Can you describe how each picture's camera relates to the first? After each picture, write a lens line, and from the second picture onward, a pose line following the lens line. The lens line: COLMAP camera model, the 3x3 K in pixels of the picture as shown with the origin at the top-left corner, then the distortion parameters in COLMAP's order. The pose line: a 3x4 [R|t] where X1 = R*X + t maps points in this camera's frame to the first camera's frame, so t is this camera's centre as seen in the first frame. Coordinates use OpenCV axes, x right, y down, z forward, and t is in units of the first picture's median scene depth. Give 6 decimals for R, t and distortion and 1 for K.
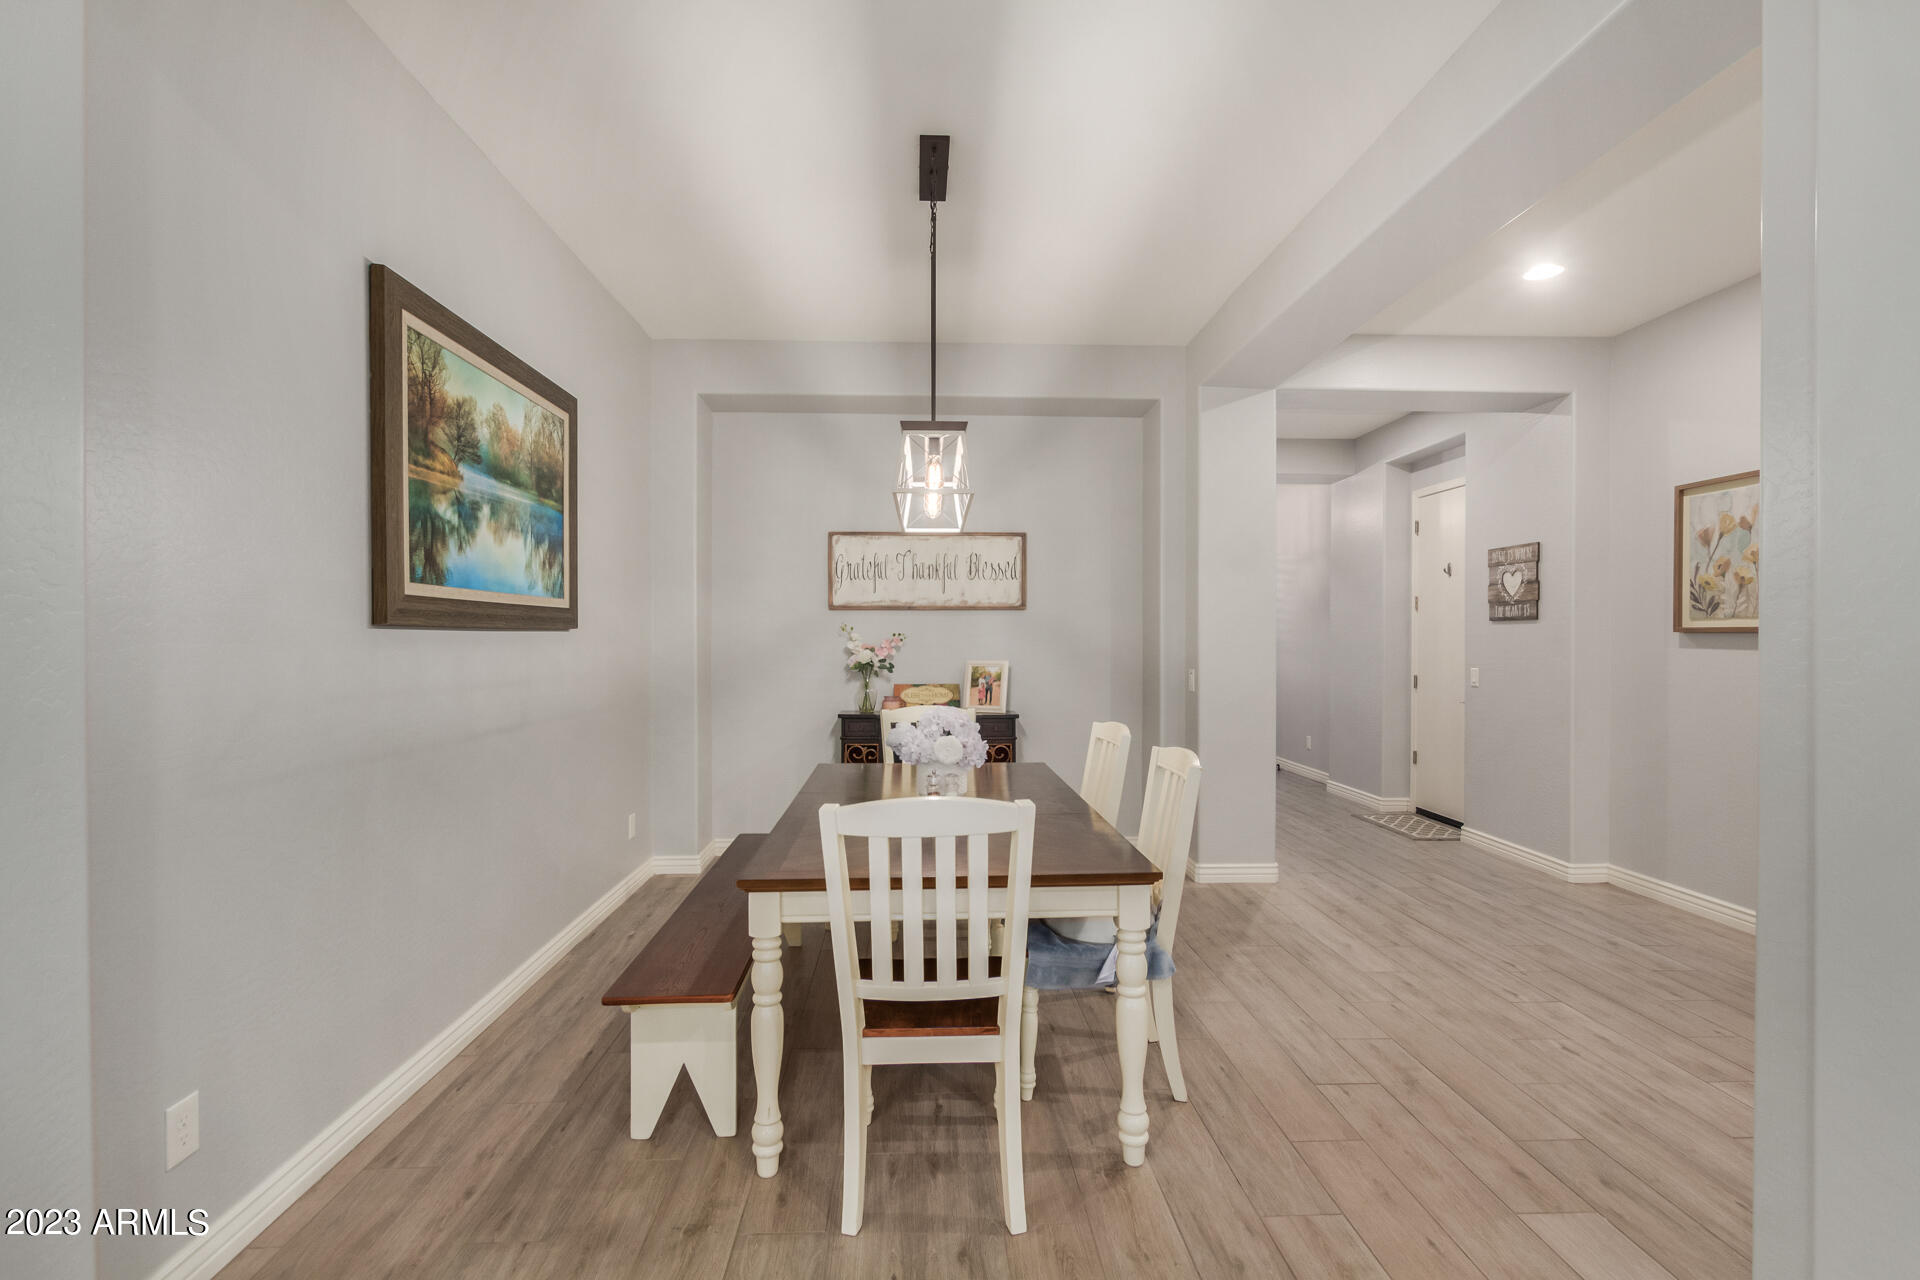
lens RADIAL K [[894.0, 0, 944.0], [0, 894.0, 644.5], [0, 0, 1]] dist [0.007522, -0.005217]
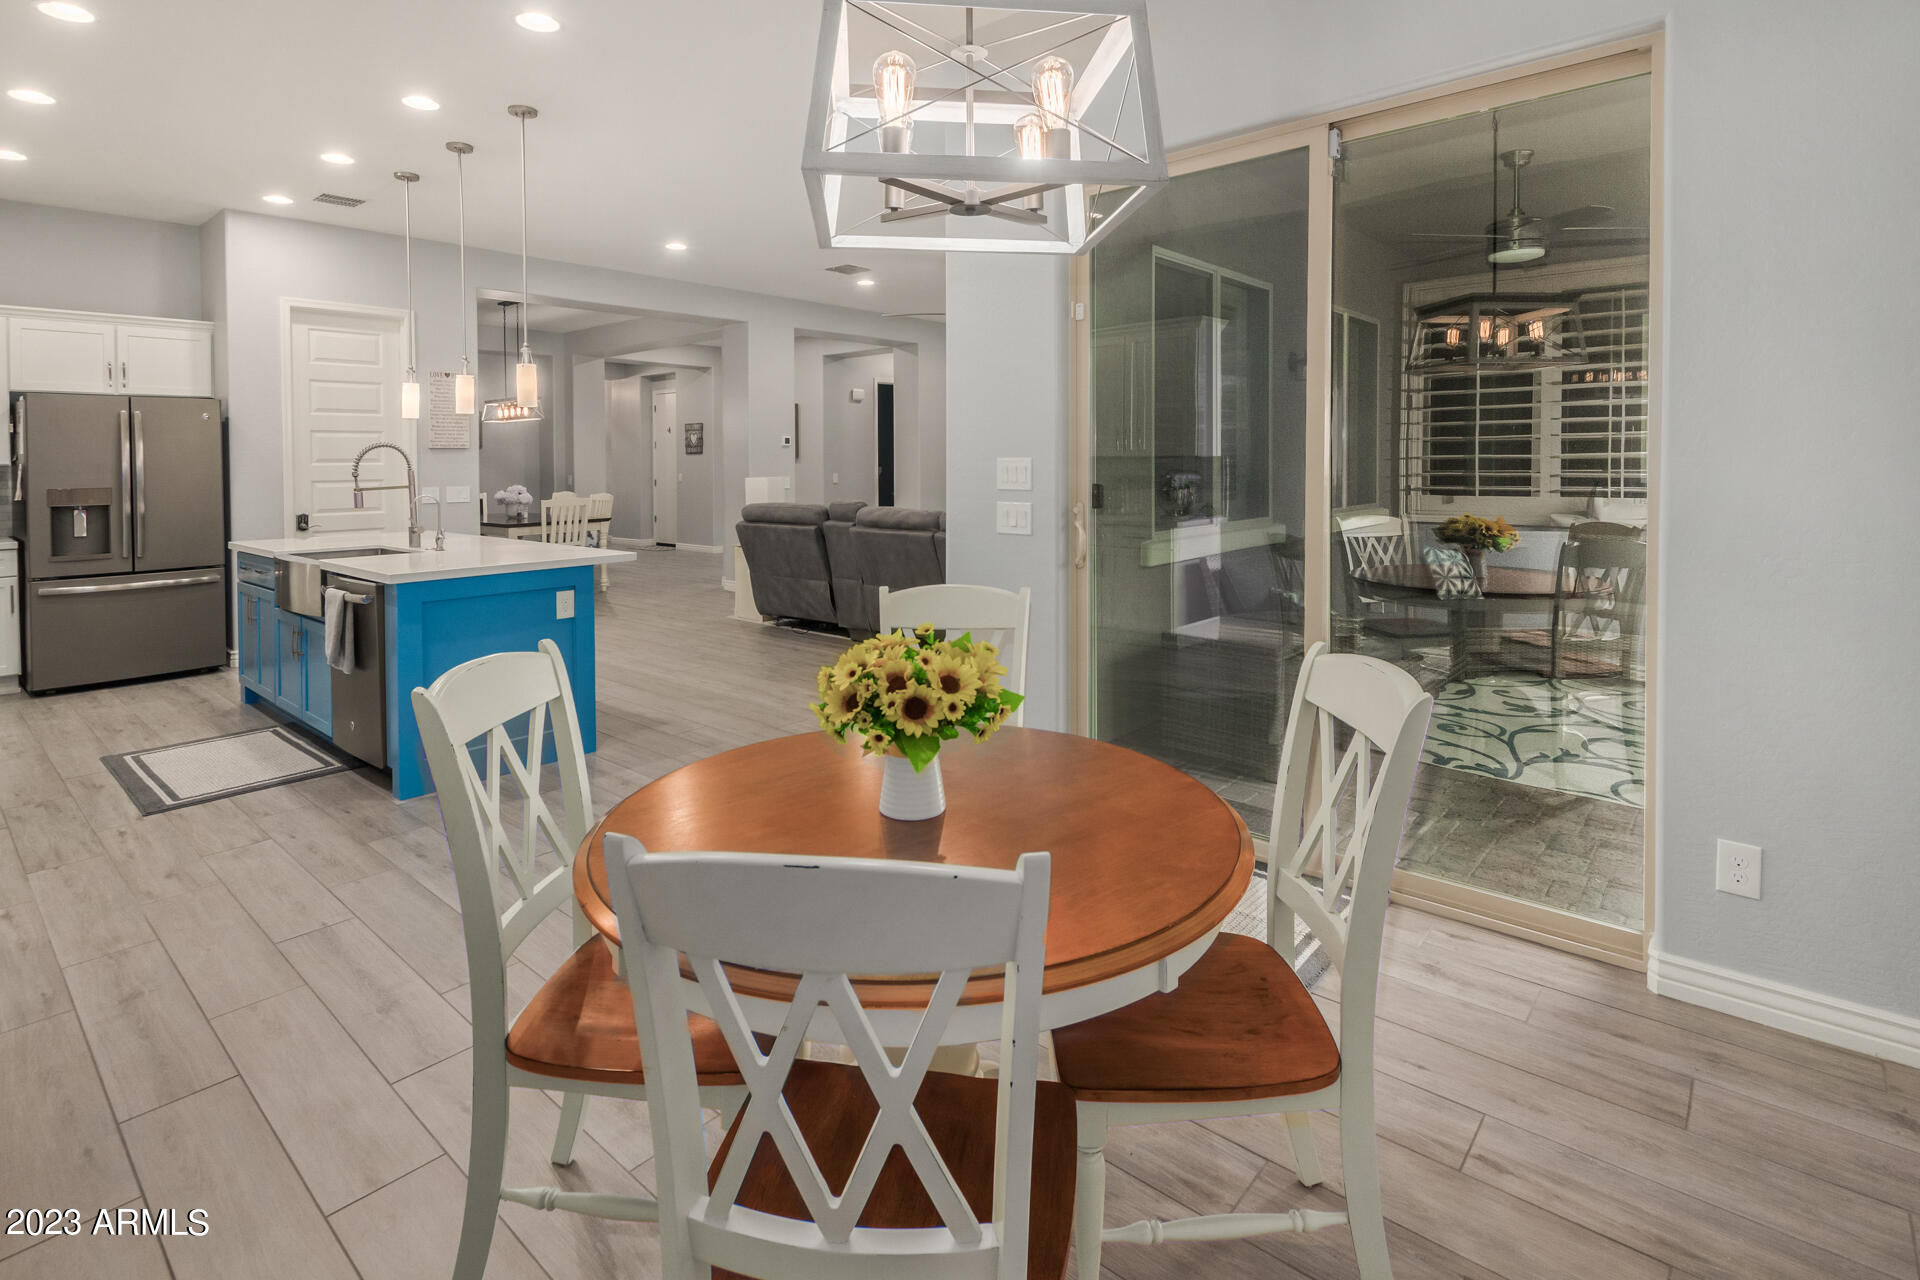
lens RADIAL K [[894.0, 0, 954.1], [0, 894.0, 475.8], [0, 0, 1]] dist [0.007522, -0.005217]
pose [[0.670434, -0.018374, 0.741742, -0.900607], [0.013459, 0.999830, 0.012603, 0.016088], [-0.741847, 0.001533, 0.670567, -1.492833]]
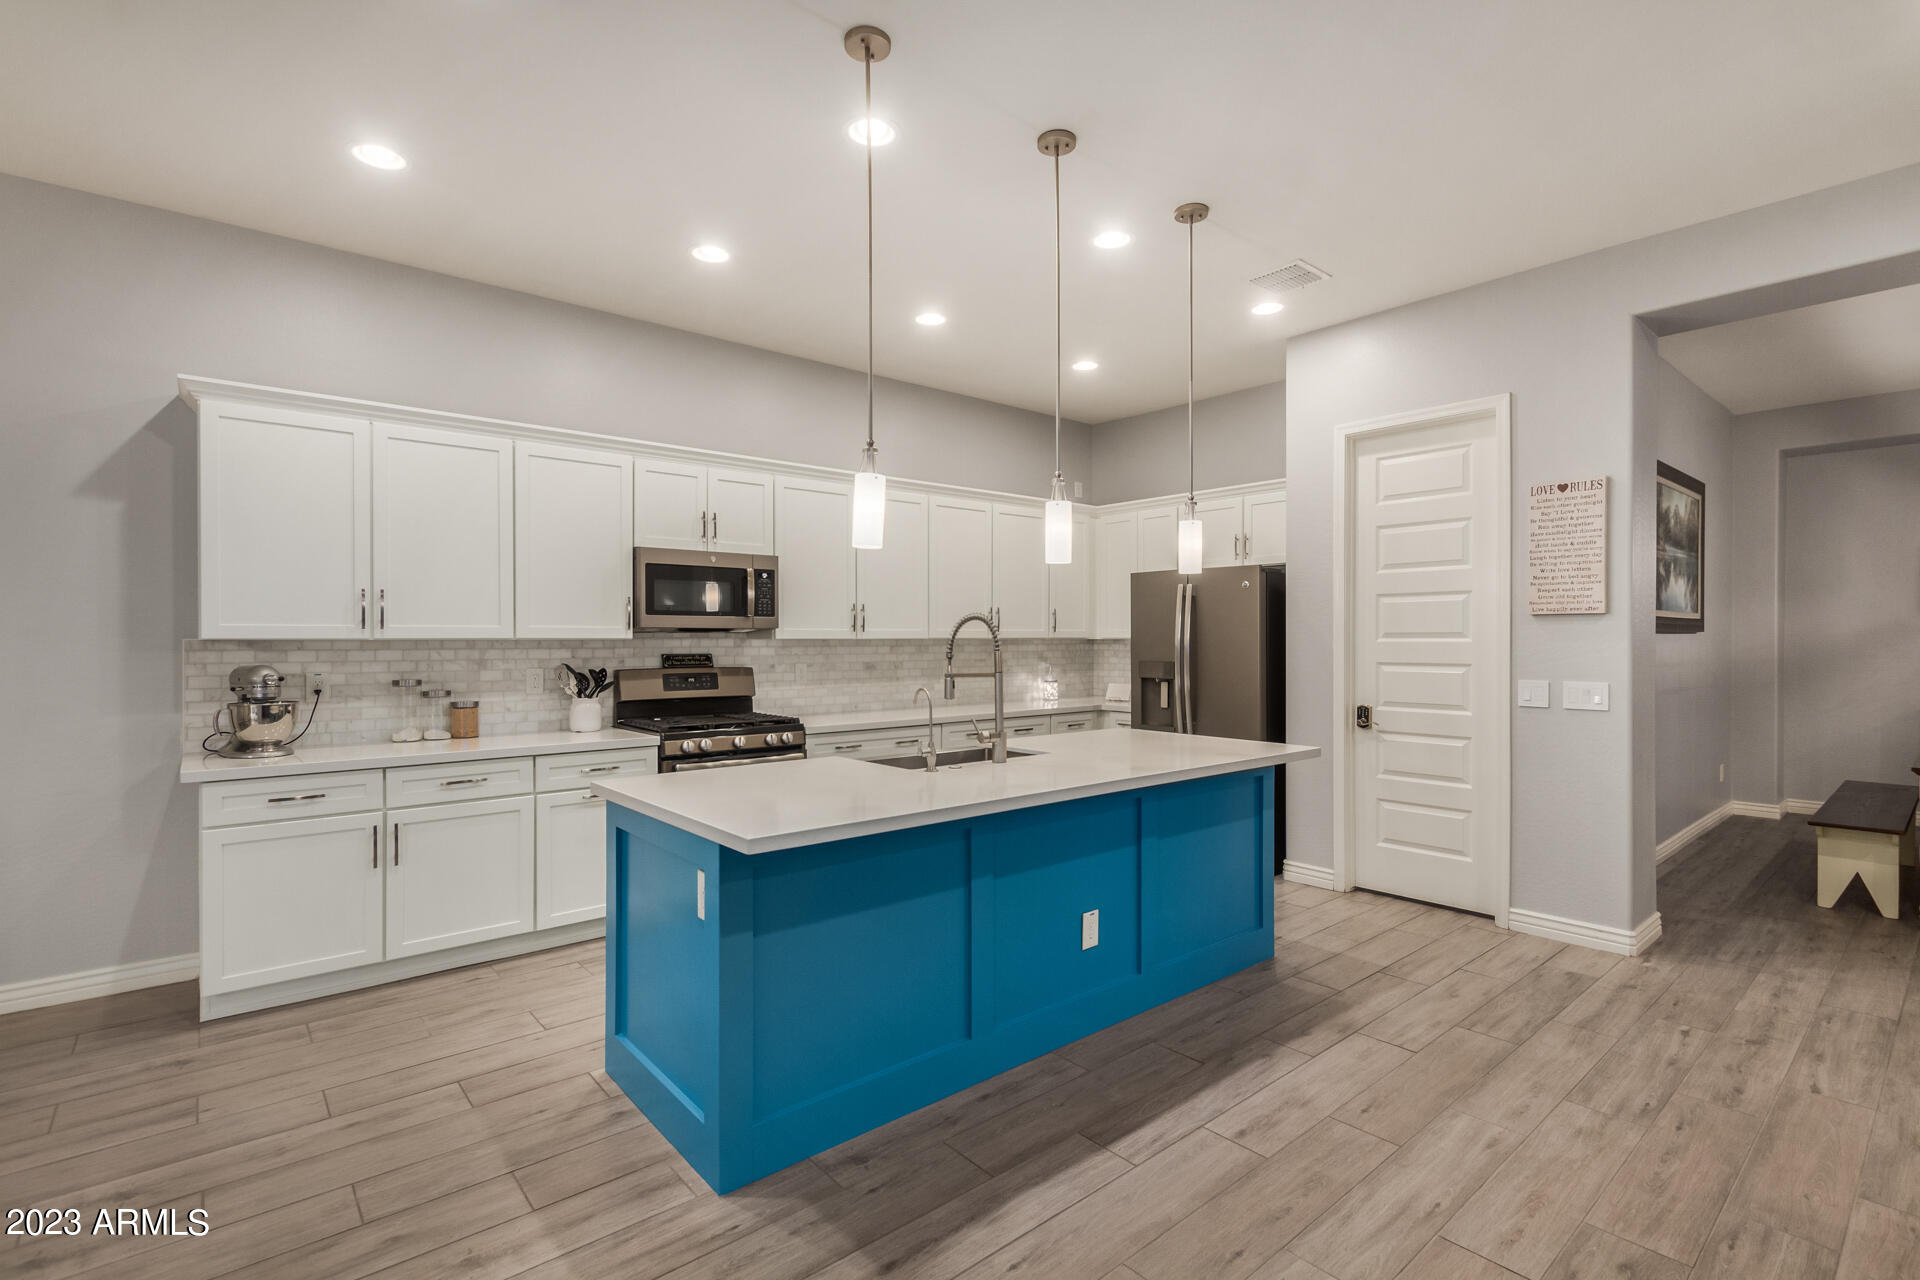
lens RADIAL K [[894.0, 0, 963.0], [0, 894.0, 640.8], [0, 0, 1]] dist [0.007522, -0.005217]
pose [[0.630015, 0.001926, -0.776581, -0.012191], [-0.007075, 0.999970, -0.003260, 0.009739], [0.776551, 0.007548, 0.630009, -0.831437]]
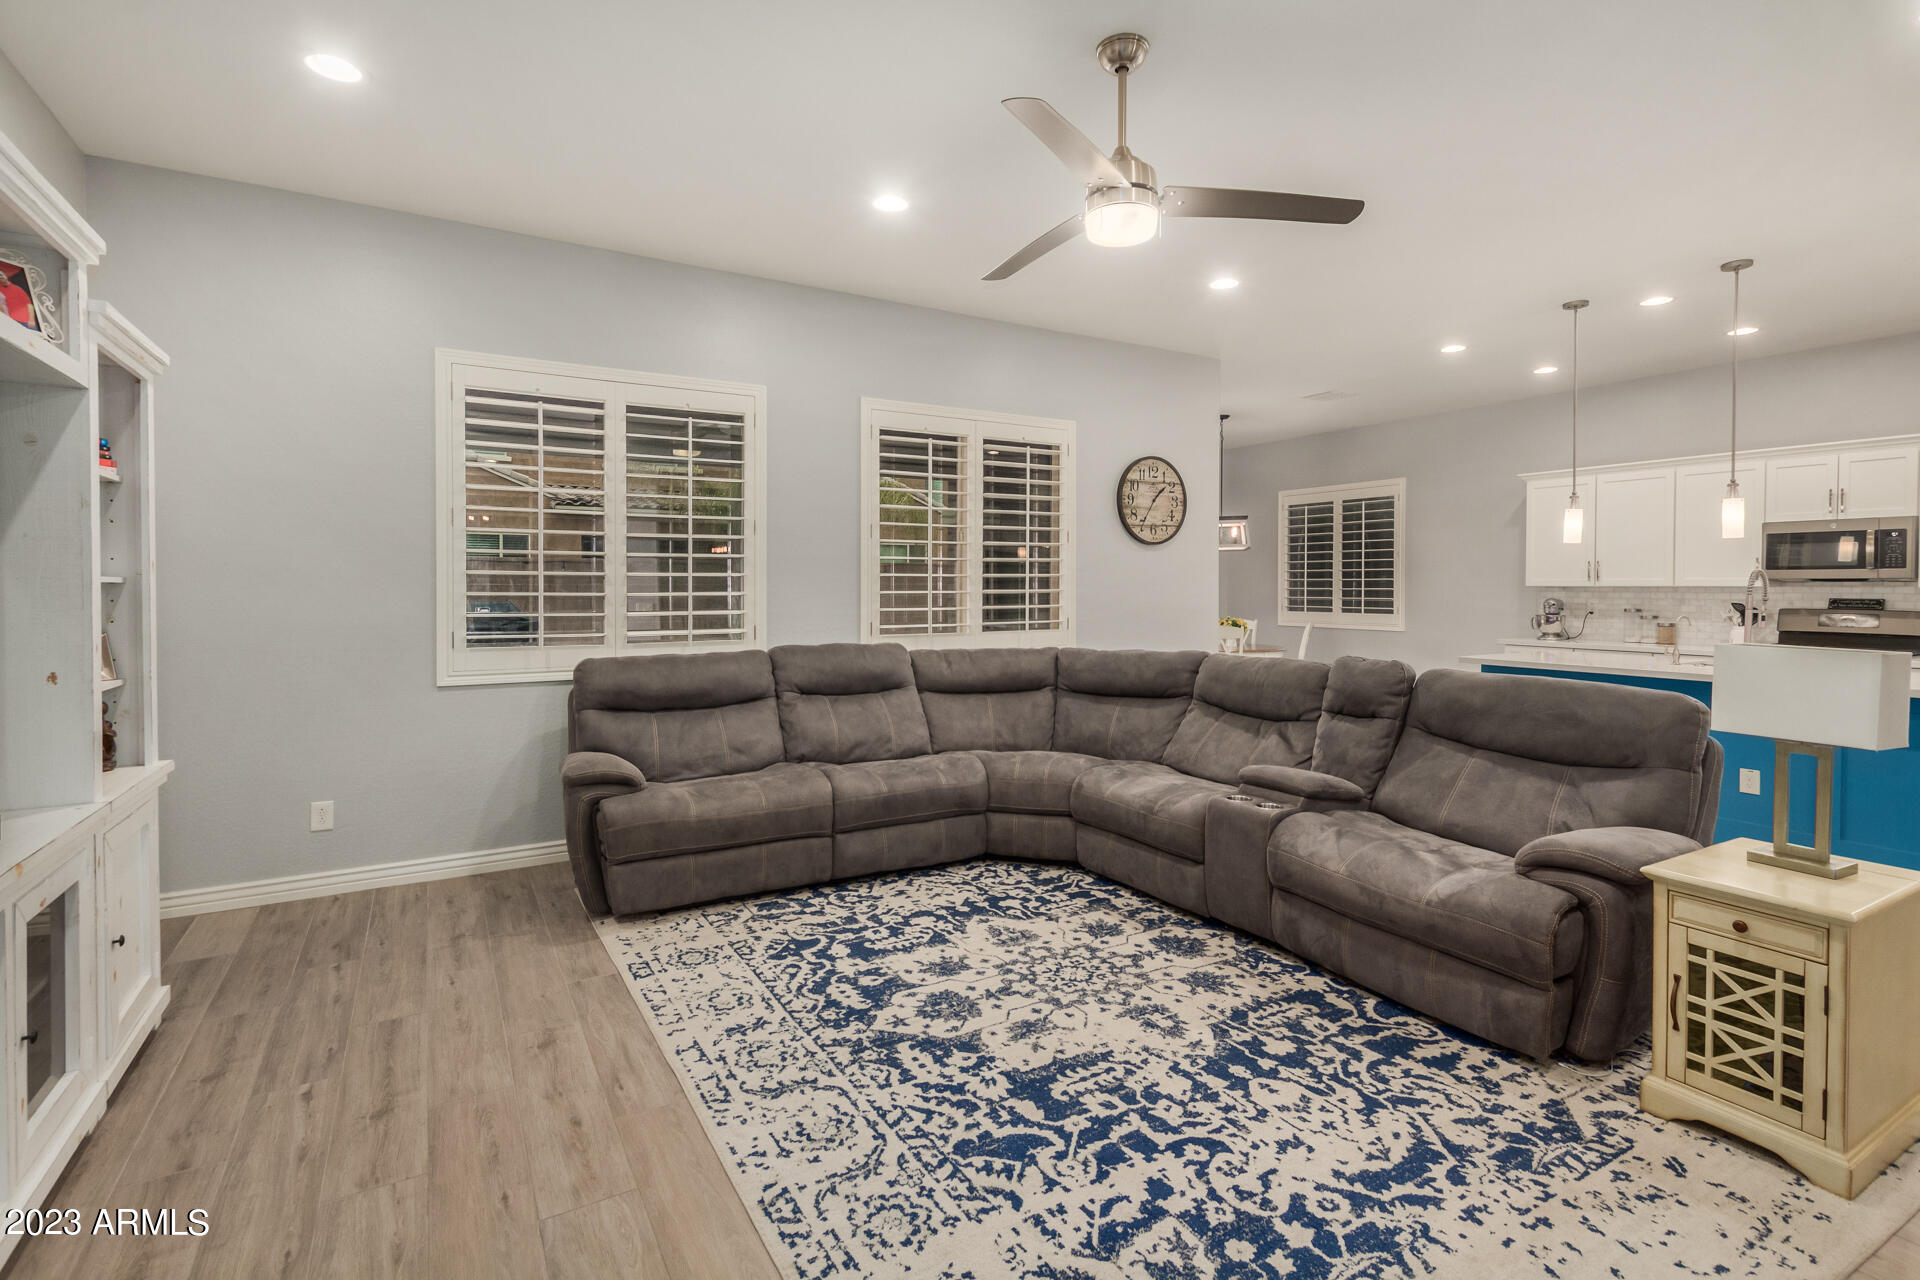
lens RADIAL K [[894.0, 0, 944.8], [0, 894.0, 588.3], [0, 0, 1]] dist [0.007522, -0.005217]
pose [[-0.882987, 0.000342, -0.469398, 0.814535], [-0.004941, 0.999938, 0.010023, 0.002313], [0.469372, 0.011169, -0.882930, 0.148428]]
